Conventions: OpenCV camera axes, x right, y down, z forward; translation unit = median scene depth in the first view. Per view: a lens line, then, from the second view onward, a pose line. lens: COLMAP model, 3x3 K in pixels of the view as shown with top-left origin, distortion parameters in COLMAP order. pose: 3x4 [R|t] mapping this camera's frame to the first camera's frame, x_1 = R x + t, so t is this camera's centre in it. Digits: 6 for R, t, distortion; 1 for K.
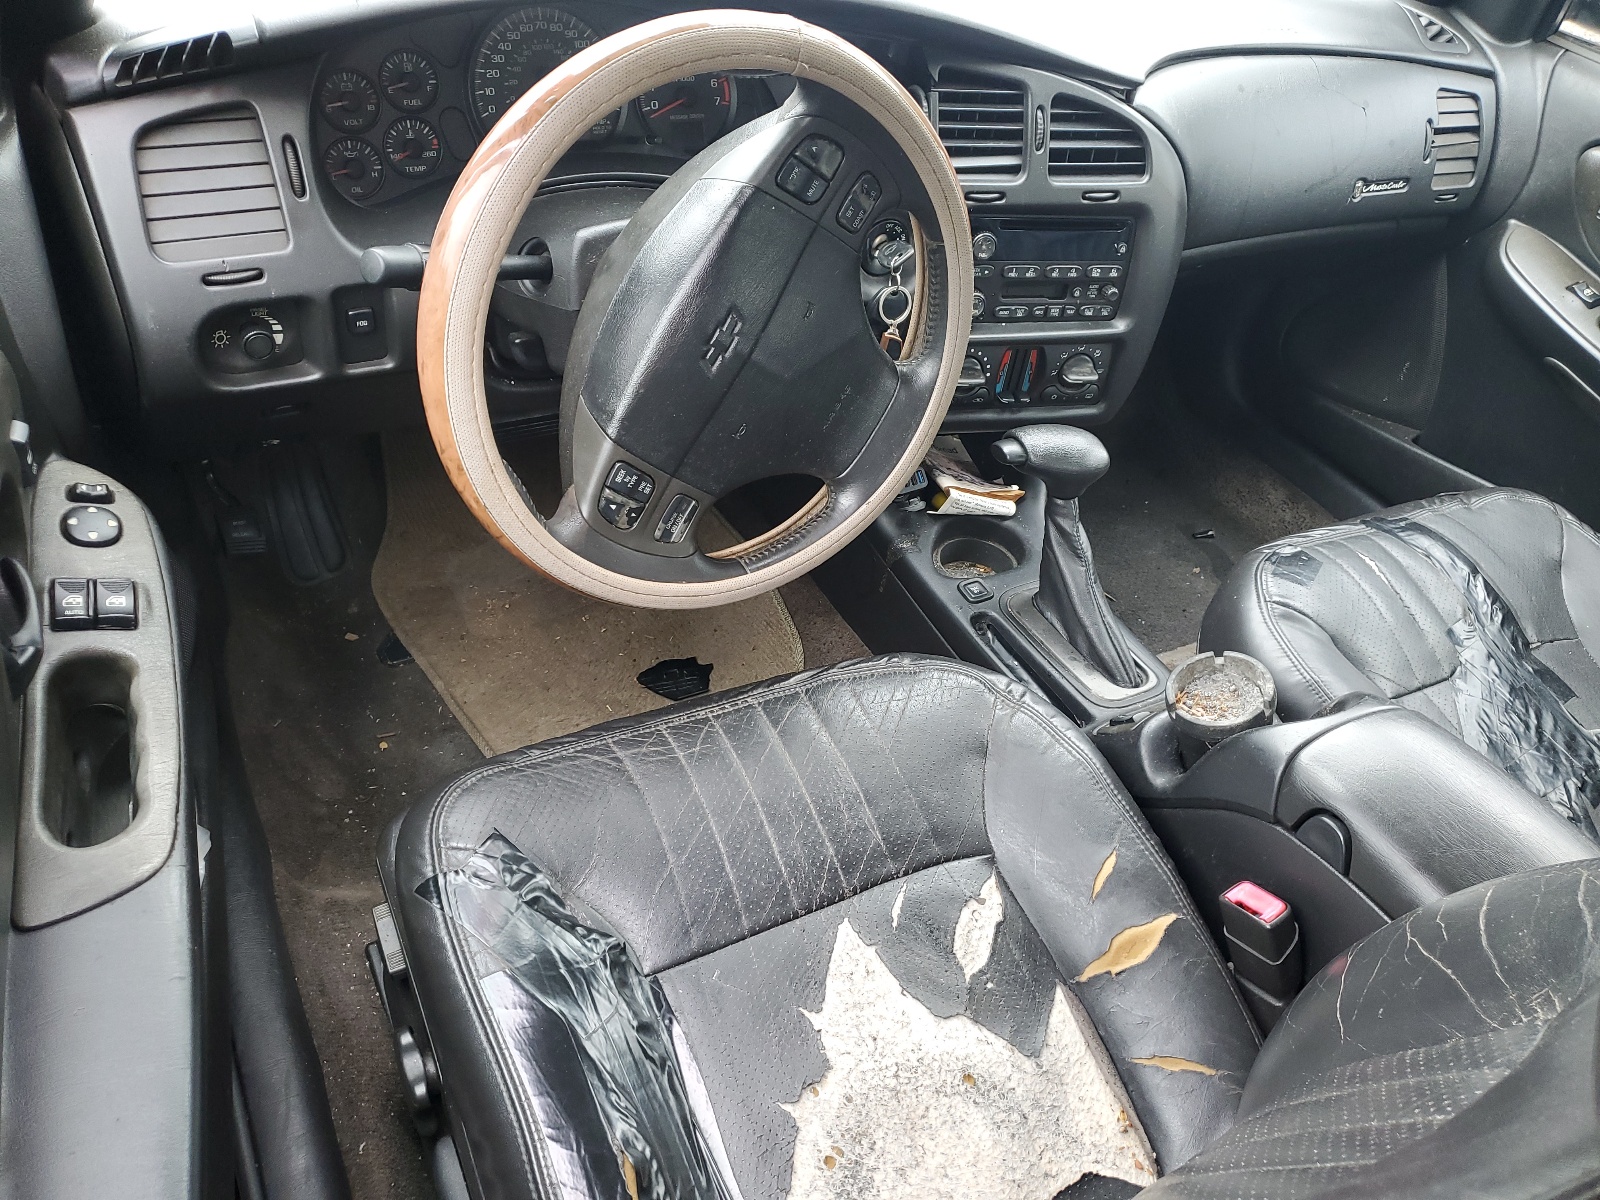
lens RADIAL K [[1286.7, 0, 800.0], [0, 1286.7, 600.0], [0, 0, 1]] dist [-0.004532, -0.000076]
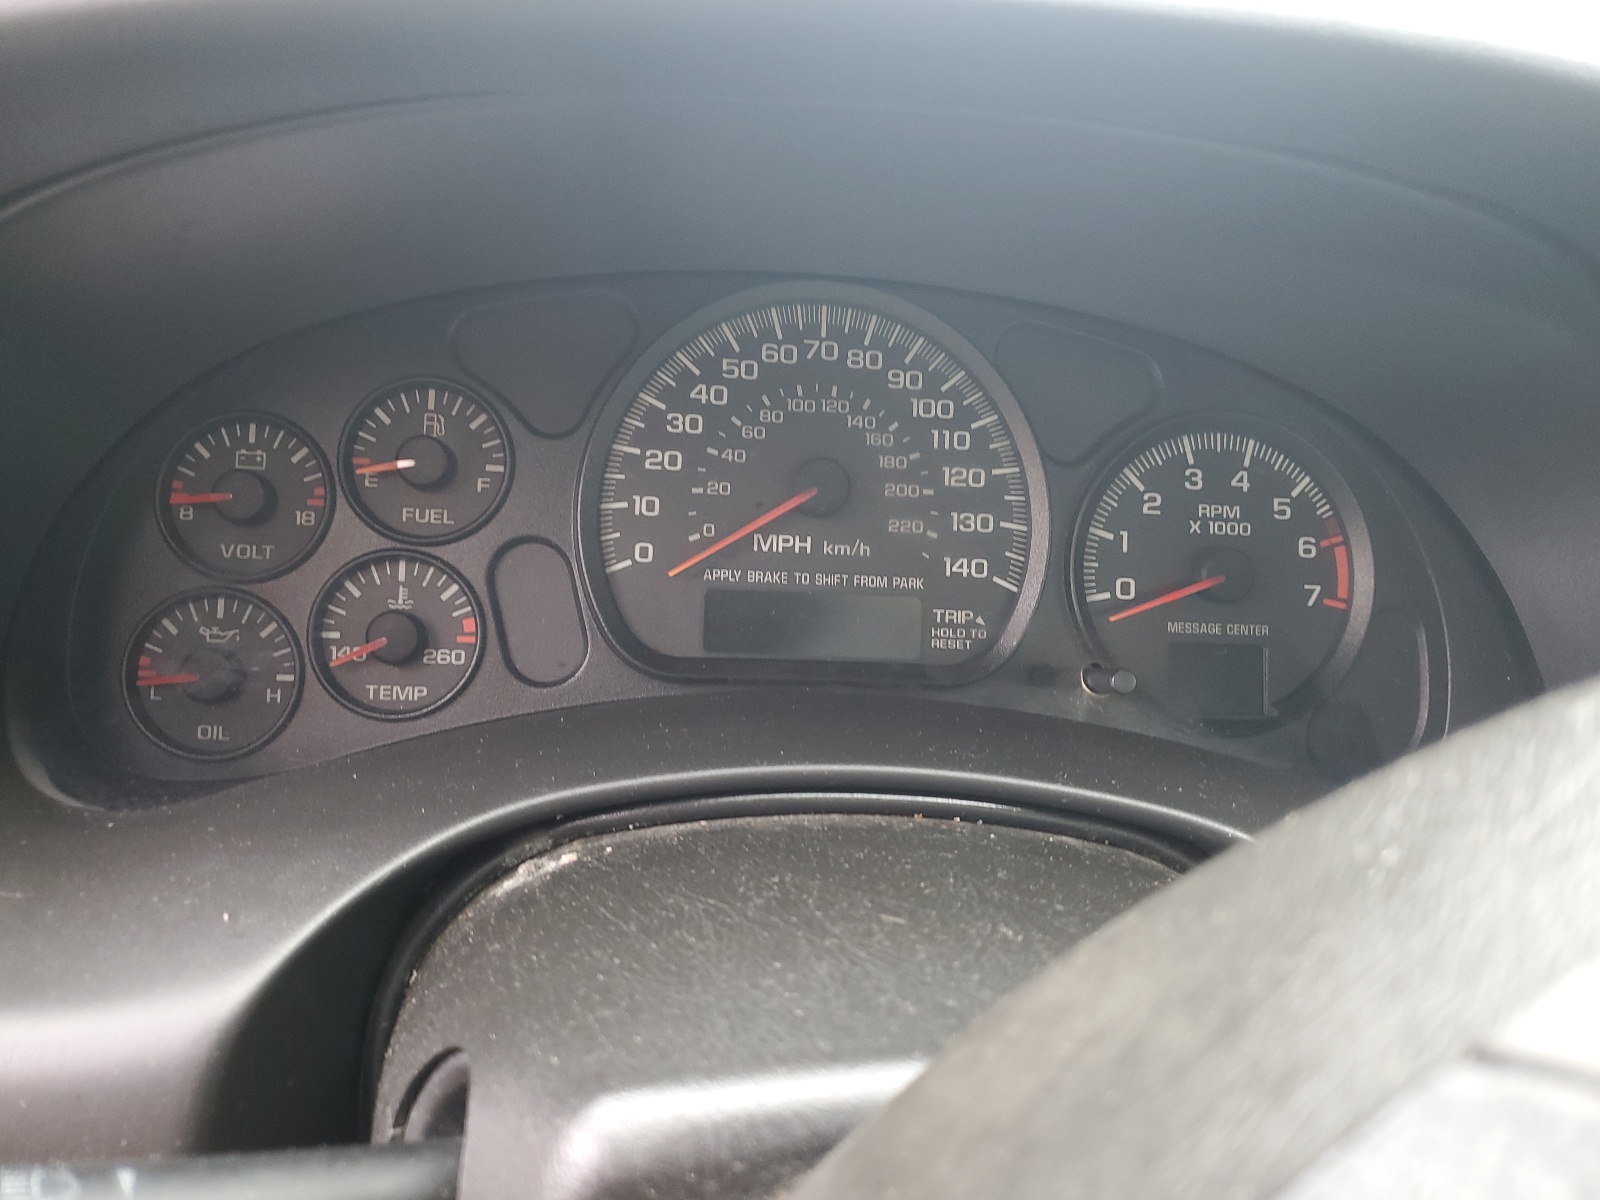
lens RADIAL K [[1286.7, 0, 800.0], [0, 1286.7, 600.0], [0, 0, 1]] dist [-0.004532, -0.000076]
pose [[0.934931, 0.067483, -0.348353, -0.079546], [-0.203701, 0.905931, -0.371207, -0.254138], [0.290533, 0.418013, 0.860730, 0.729759]]
